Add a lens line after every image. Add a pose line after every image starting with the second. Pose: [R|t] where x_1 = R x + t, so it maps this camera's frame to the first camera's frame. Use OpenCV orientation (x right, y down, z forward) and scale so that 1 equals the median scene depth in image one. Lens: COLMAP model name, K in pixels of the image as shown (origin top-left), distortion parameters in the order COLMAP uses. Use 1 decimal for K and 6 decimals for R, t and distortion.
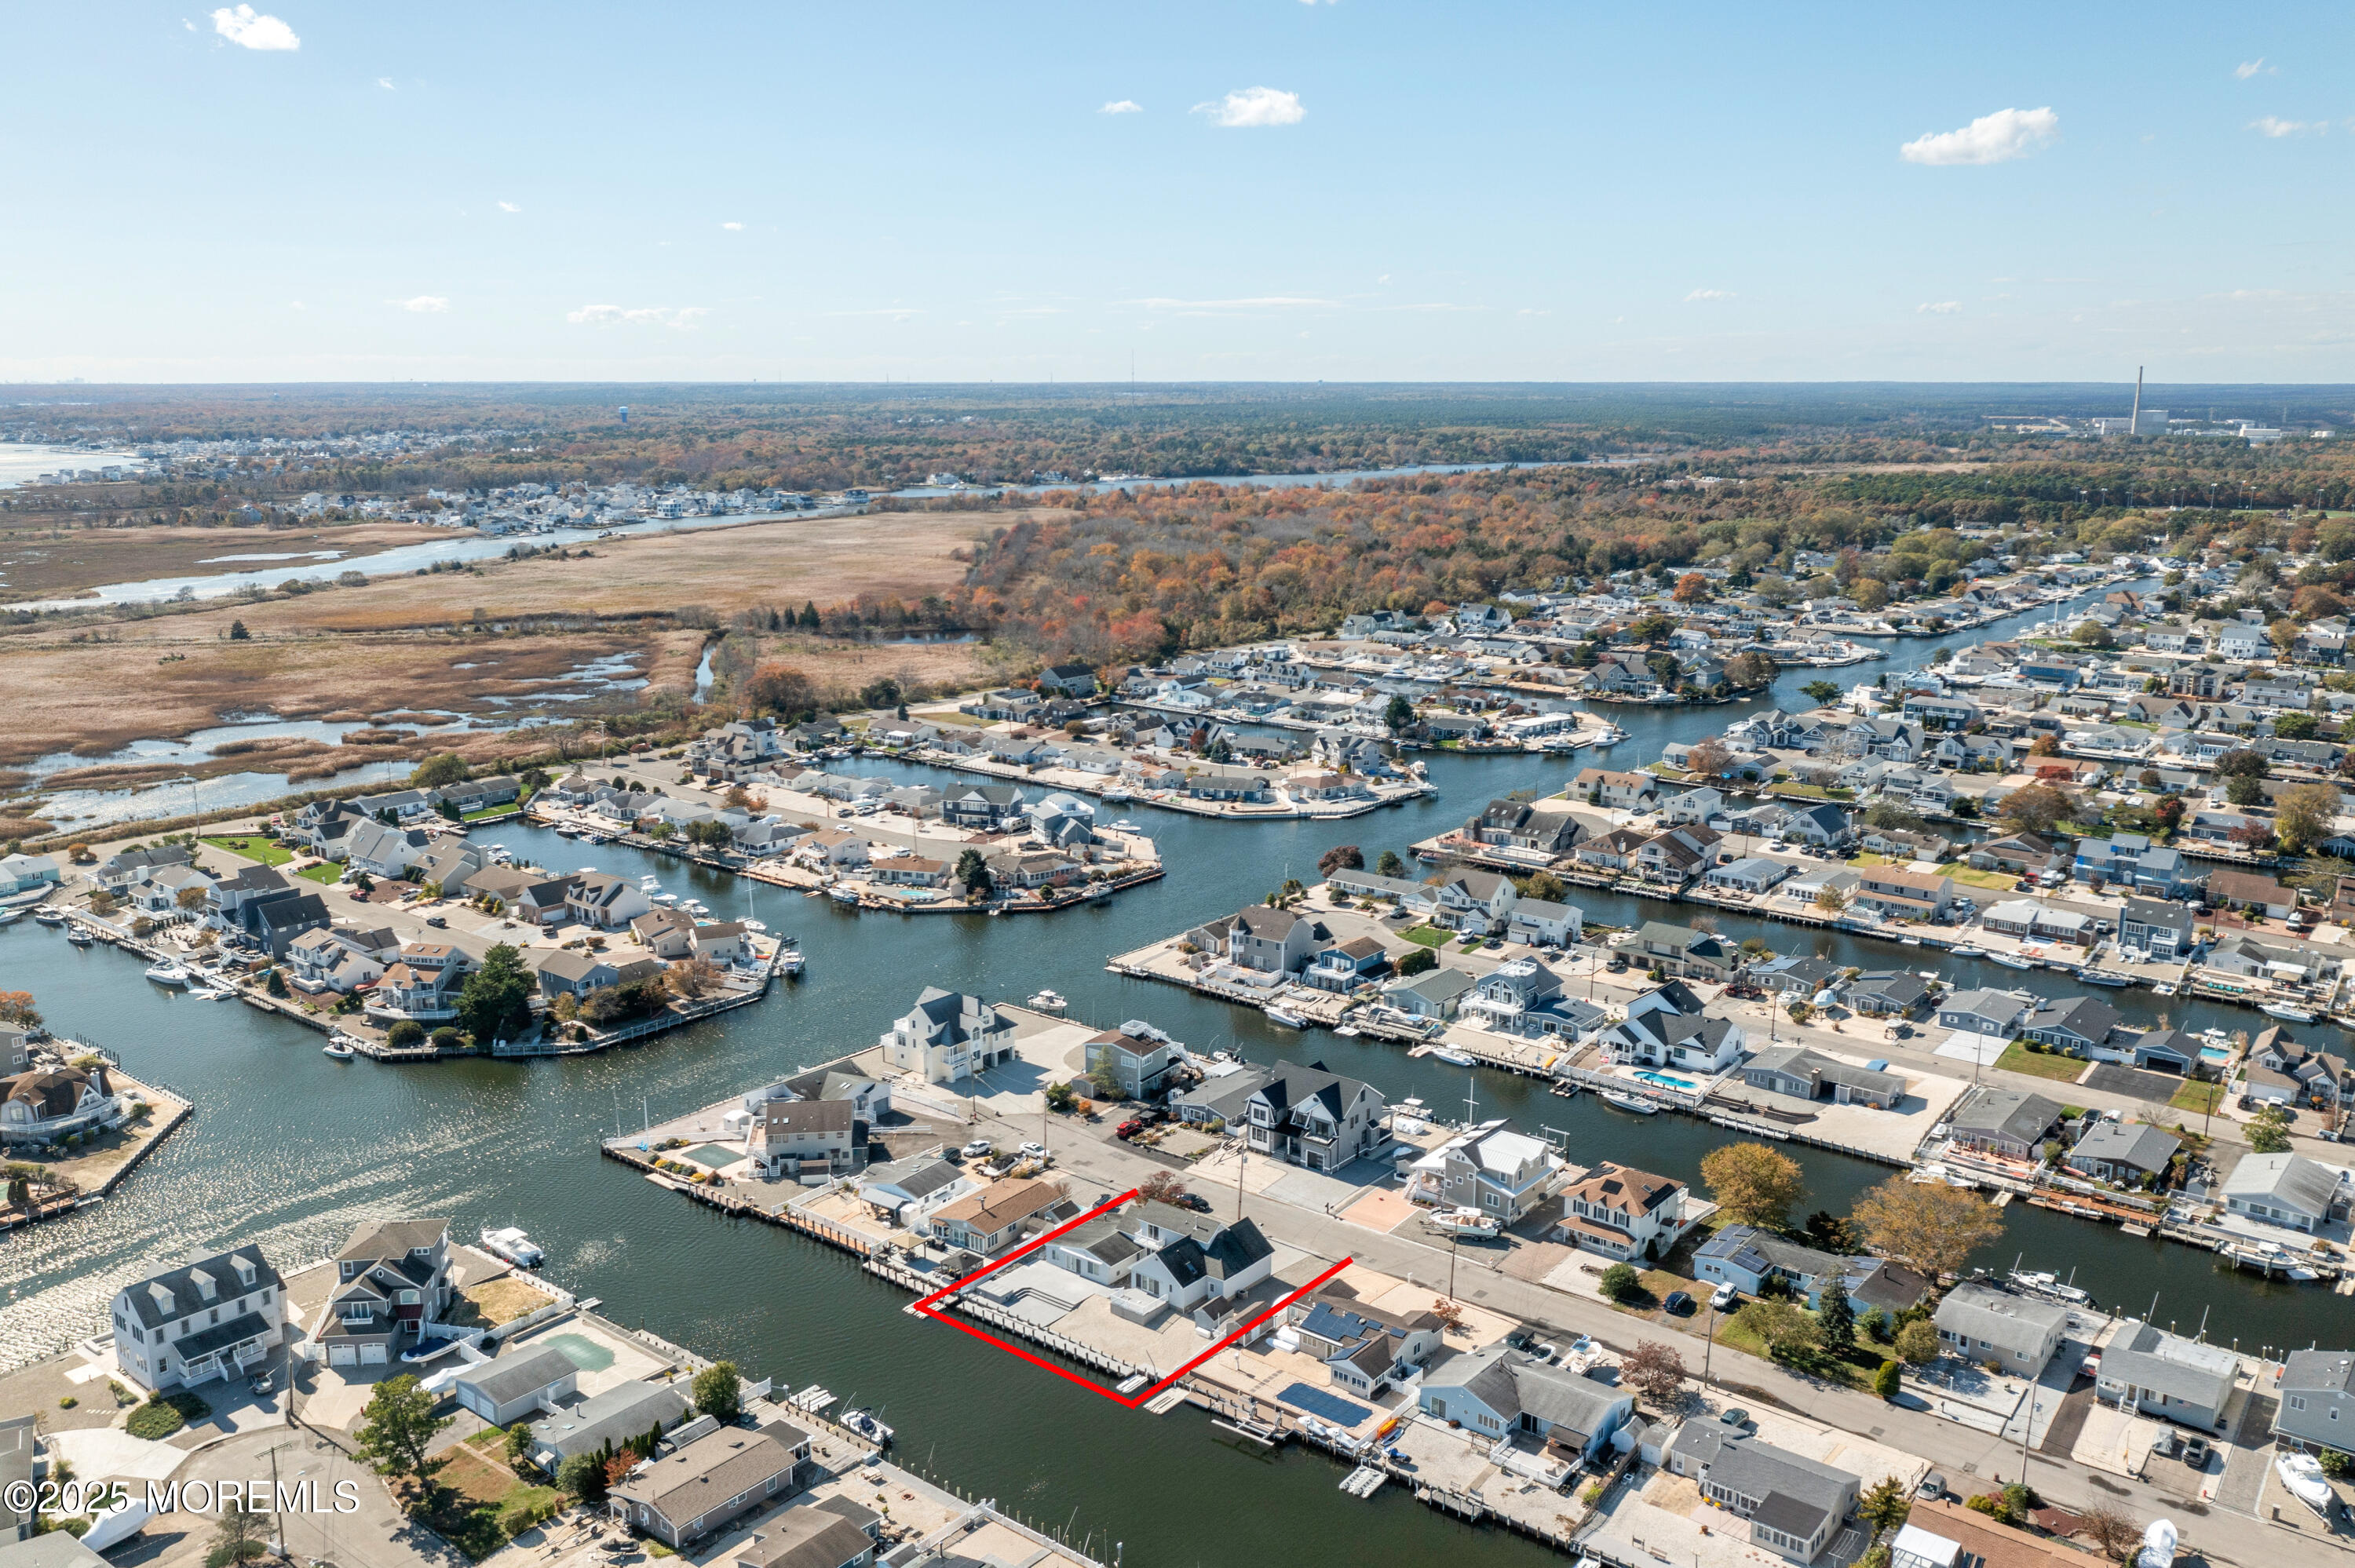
lens RADIAL K [[1928.6, 0, 1177.5], [0, 1928.6, 784.0], [0, 0, 1]] dist [0.007143, 0.005514]
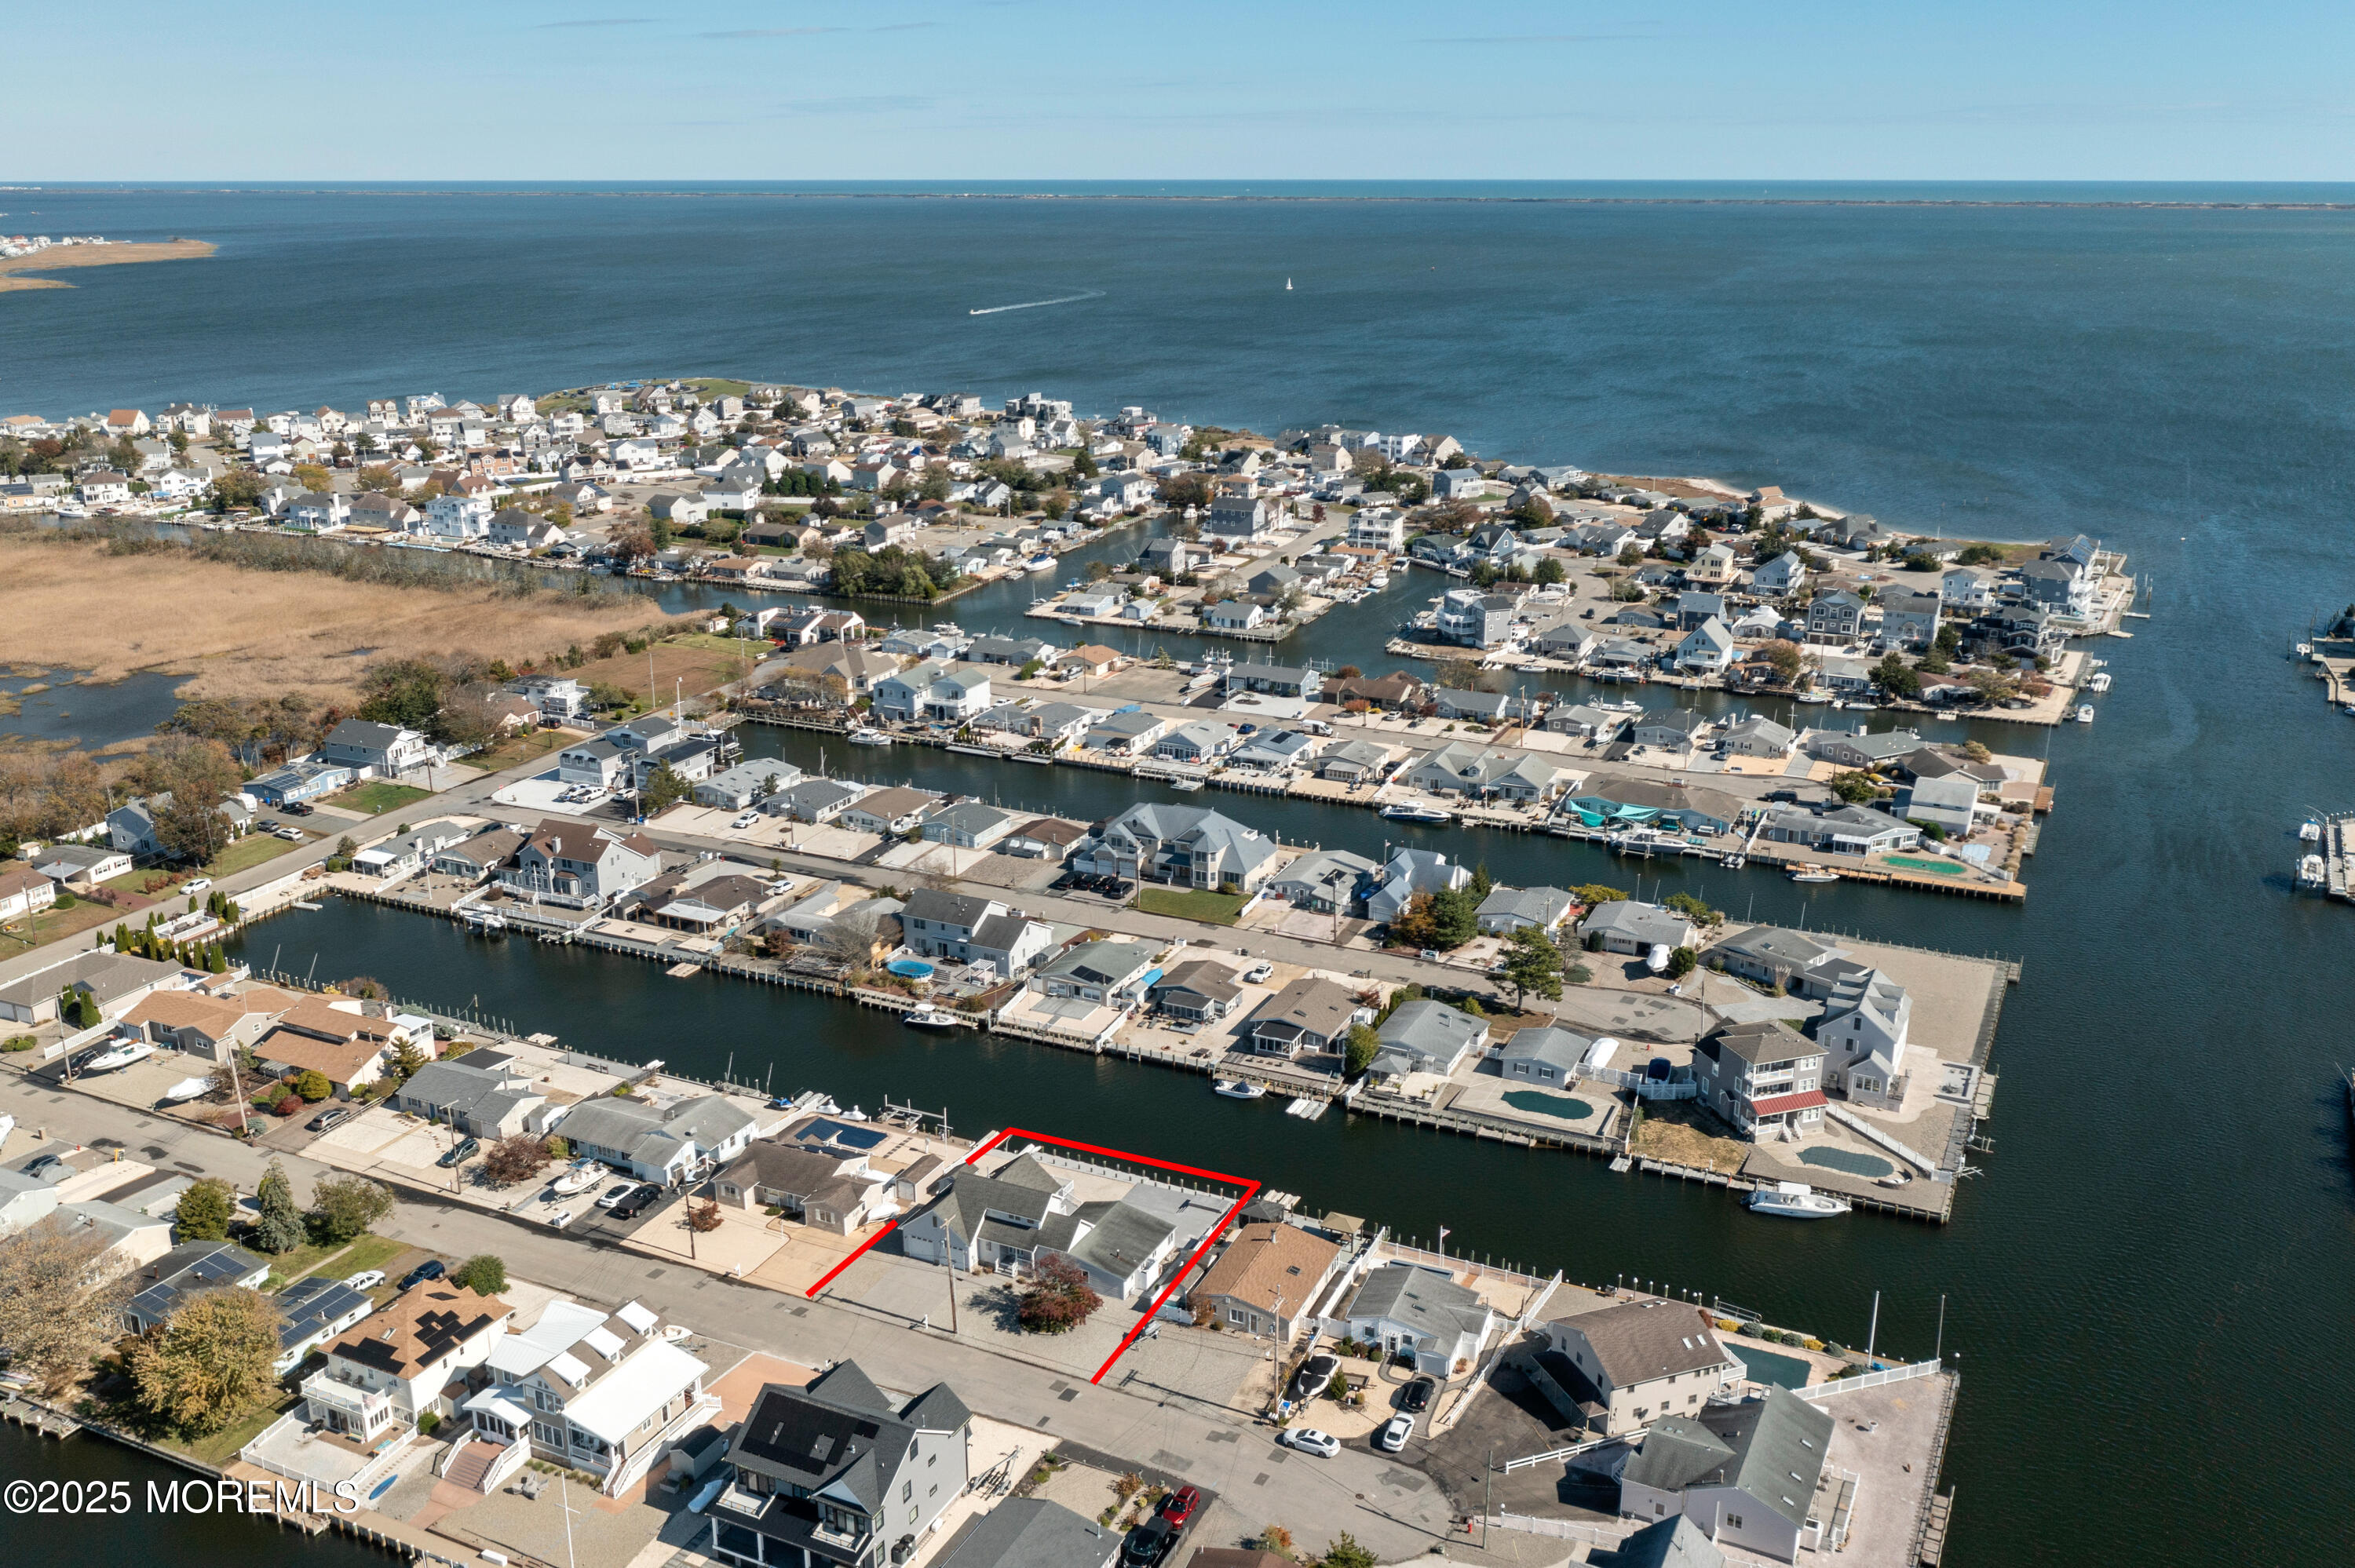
lens RADIAL K [[1992.4, 0, 1177.5], [0, 1992.4, 784.0], [0, 0, 1]] dist [-0.009385, -0.001540]
pose [[-0.974252, 0.065615, -0.215702, 0.085756], [-0.048177, 0.874032, 0.483474, -0.285148], [0.220254, 0.481418, -0.848366, 1.350424]]
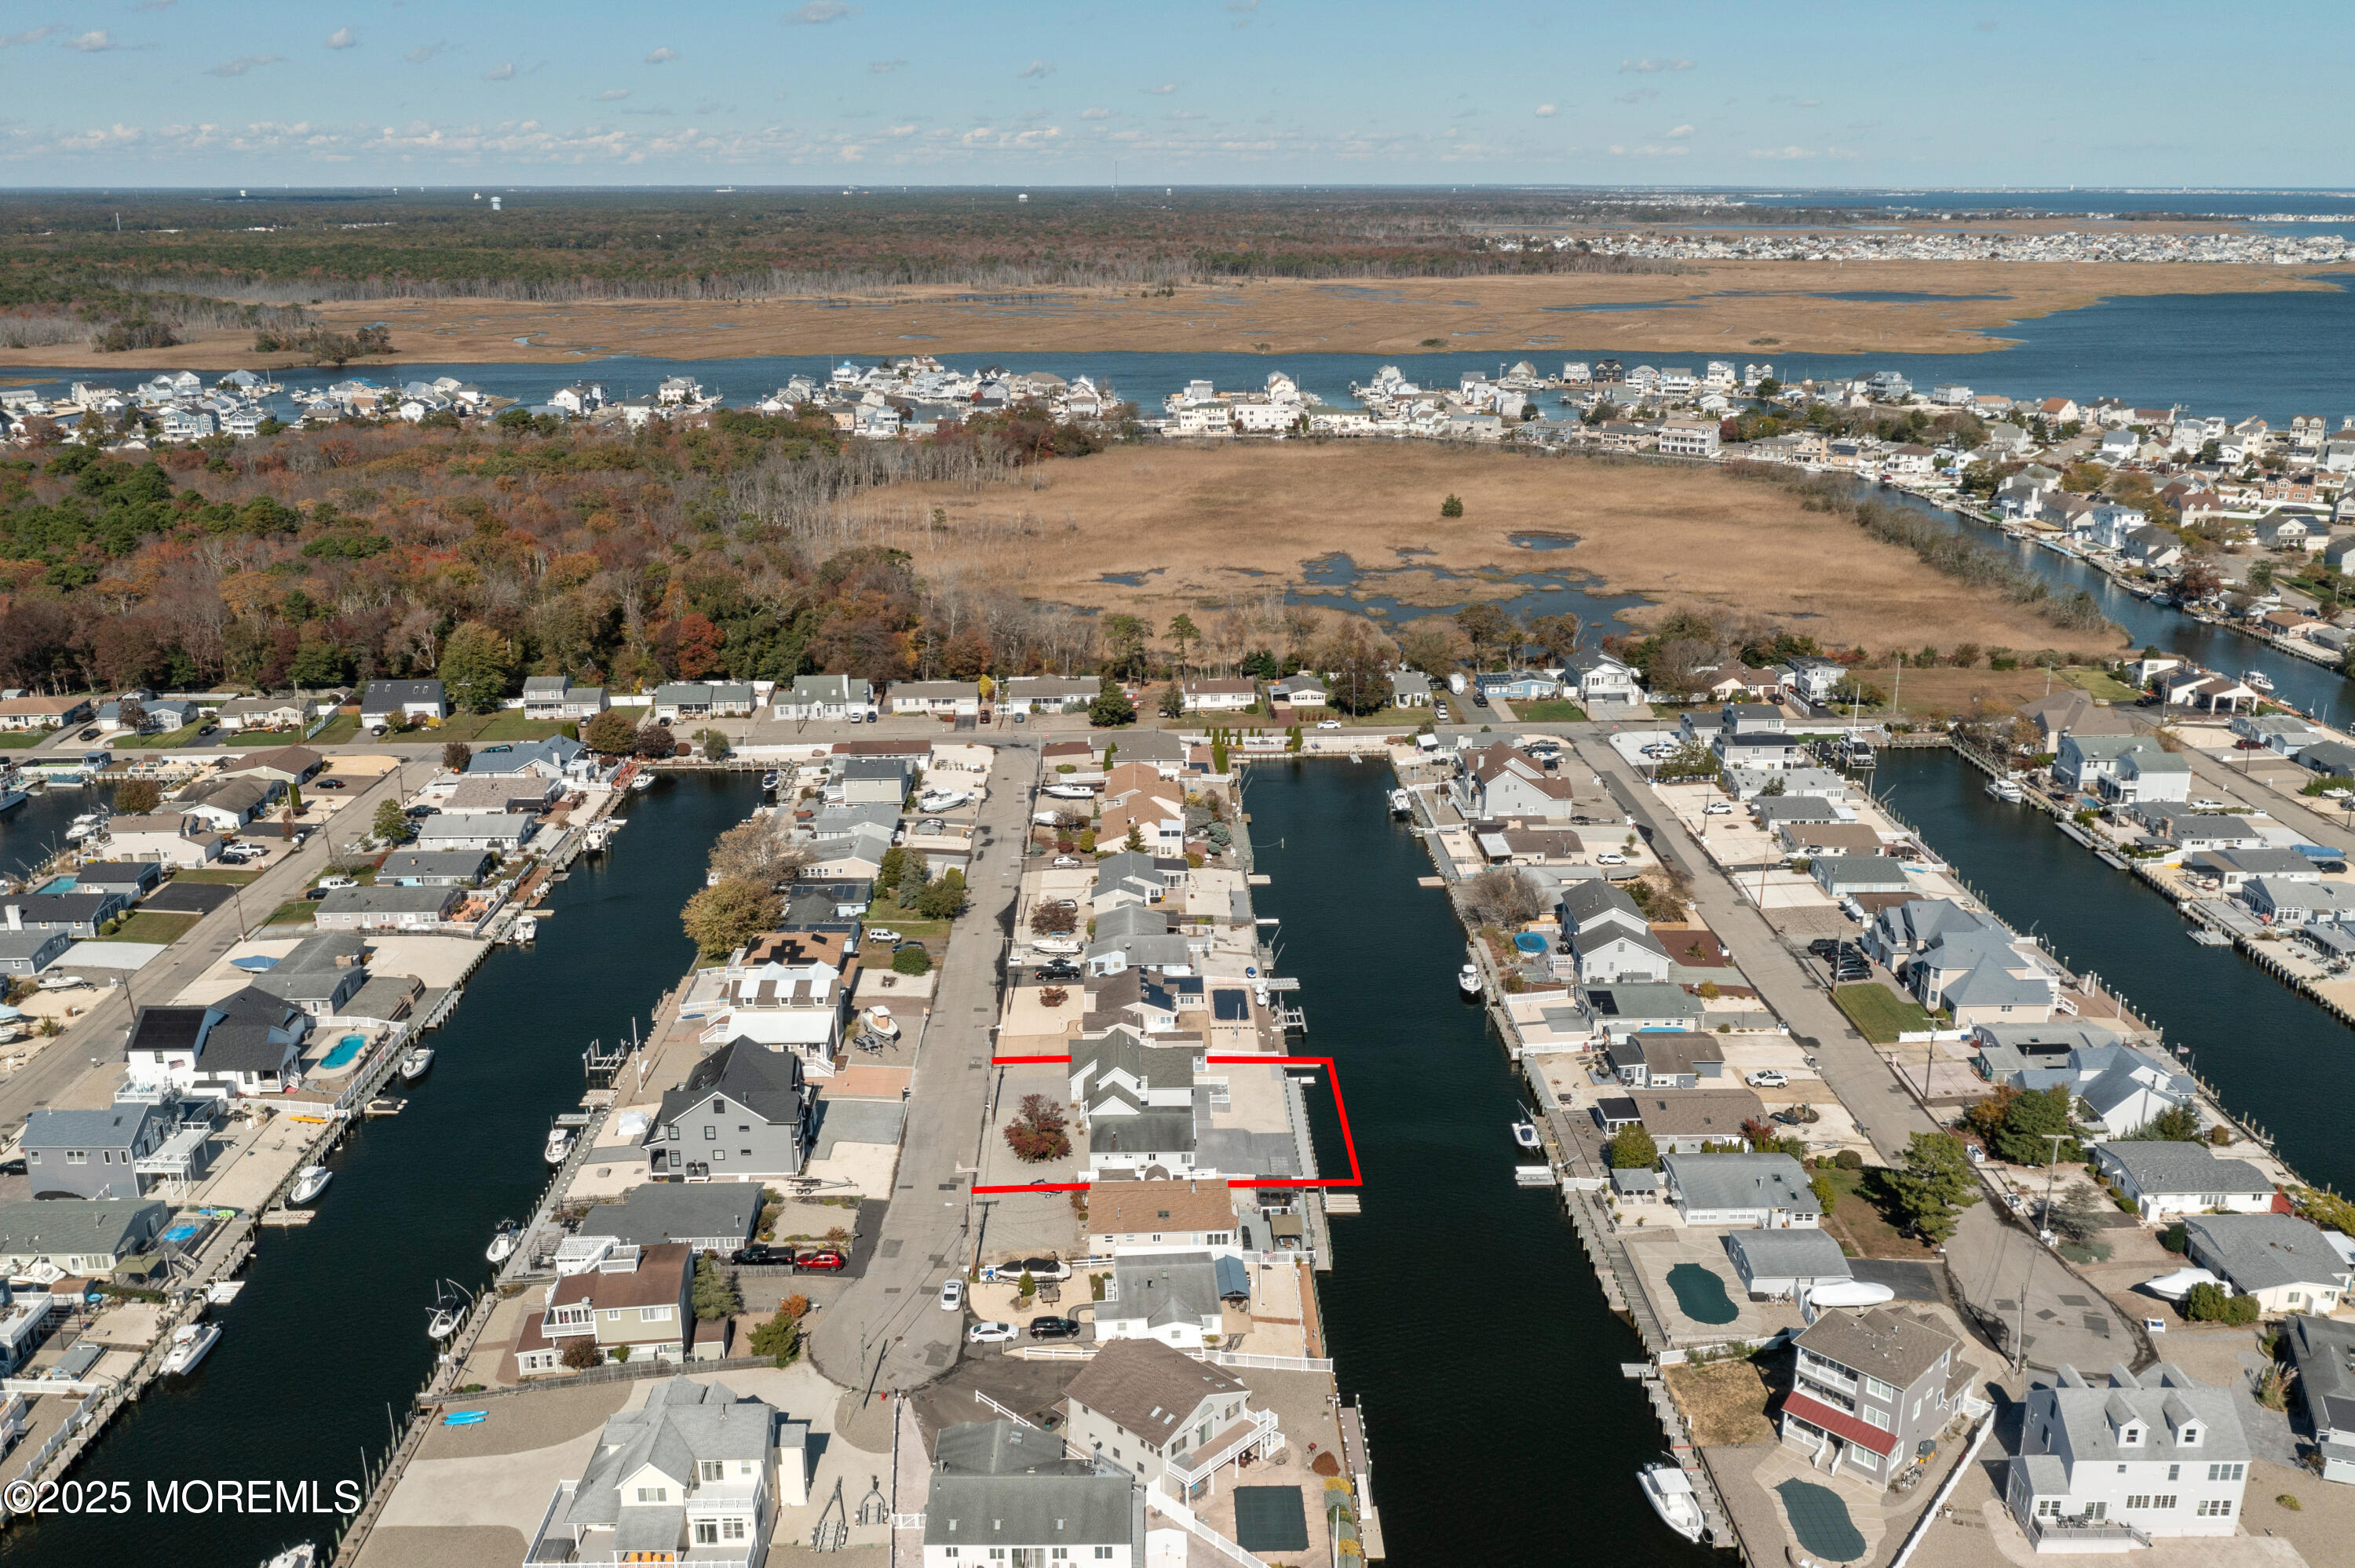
lens RADIAL K [[1957.1, 0, 1177.5], [0, 1957.1, 784.0], [0, 0, 1]] dist [0.001788, 0.000985]
pose [[-0.641331, -0.227849, 0.732652, -0.567864], [0.160666, 0.893838, 0.418617, -0.242985], [-0.750254, 0.386184, -0.536638, 1.175371]]
